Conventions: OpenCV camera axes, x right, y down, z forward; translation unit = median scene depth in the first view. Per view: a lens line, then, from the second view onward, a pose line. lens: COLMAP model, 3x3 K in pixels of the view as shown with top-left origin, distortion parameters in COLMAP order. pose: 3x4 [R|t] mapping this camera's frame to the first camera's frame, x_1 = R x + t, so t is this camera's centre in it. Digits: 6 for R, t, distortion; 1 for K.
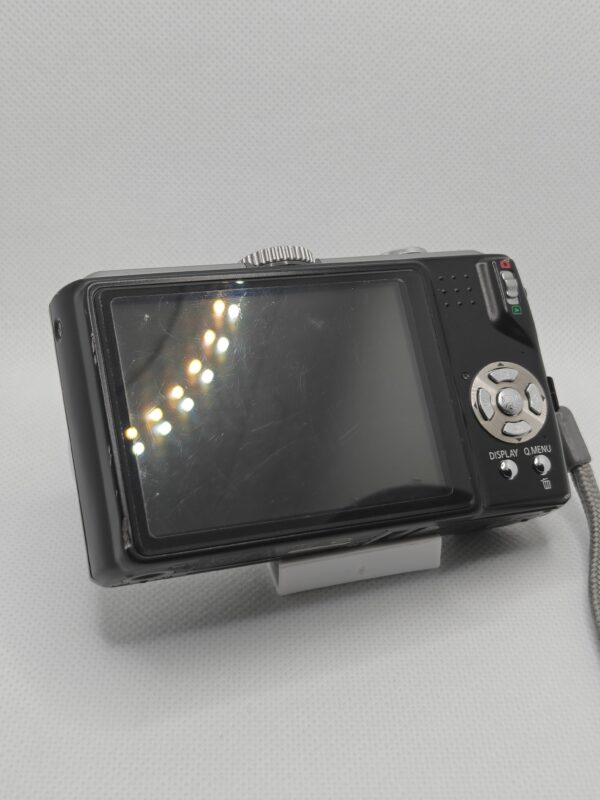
lens RADIAL K [[1103.6, 0, 299.6], [0, 1103.6, 400.4], [0, 0, 1]] dist [0.115366, 0.000000]
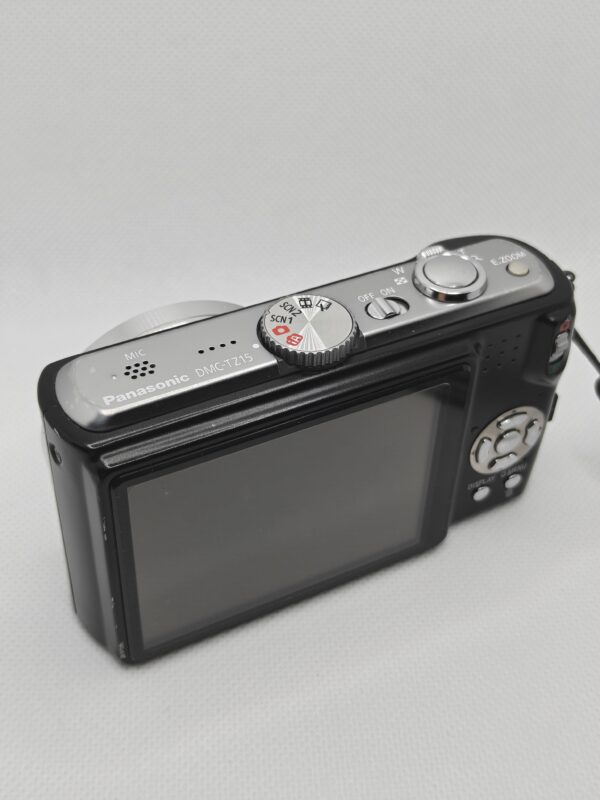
lens RADIAL K [[1103.6, 0, 305.4], [0, 1103.6, 400.1], [0, 0, 1]] dist [0.115366, 0.000000]
pose [[0.964258, 0.086182, 0.250559, -0.231905], [-0.256793, 0.537023, 0.803532, -0.764040], [-0.065306, -0.839154, 0.539959, 0.520288]]
